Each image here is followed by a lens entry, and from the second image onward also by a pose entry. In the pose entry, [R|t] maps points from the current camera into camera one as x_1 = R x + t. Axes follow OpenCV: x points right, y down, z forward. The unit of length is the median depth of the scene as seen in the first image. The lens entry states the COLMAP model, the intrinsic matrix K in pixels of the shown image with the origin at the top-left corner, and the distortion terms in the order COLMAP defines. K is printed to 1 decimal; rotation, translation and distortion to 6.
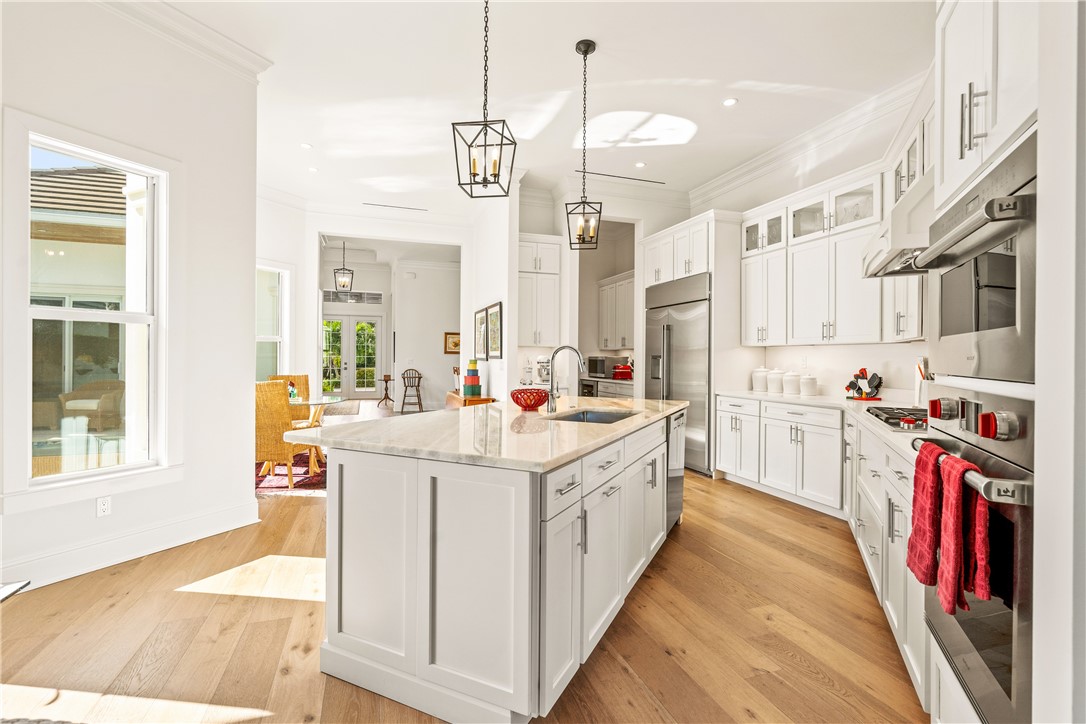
lens RADIAL K [[494.6, 0, 543.0], [0, 494.6, 362.0], [0, 0, 1]] dist [-0.001968, -0.000006]
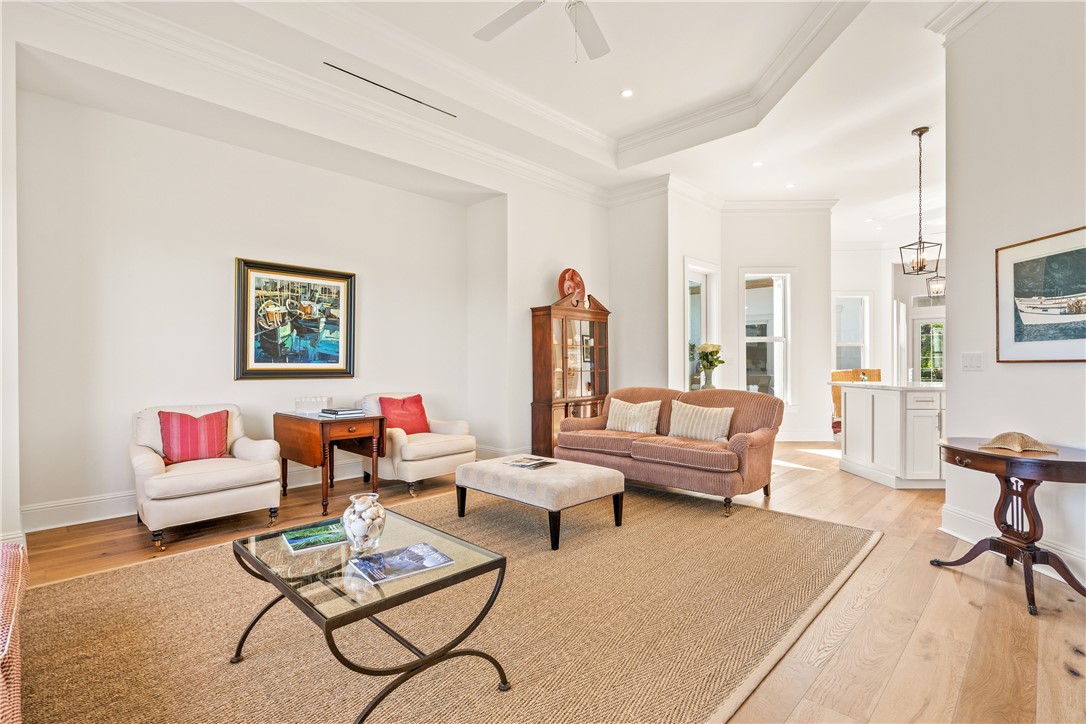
lens RADIAL K [[494.6, 0, 543.0], [0, 494.6, 362.0], [0, 0, 1]] dist [-0.001968, -0.000006]
pose [[0.427458, -0.010455, -0.903975, 0.470988], [0.005061, 0.999945, -0.009172, 0.017570], [0.904021, -0.000655, 0.427488, -0.583134]]
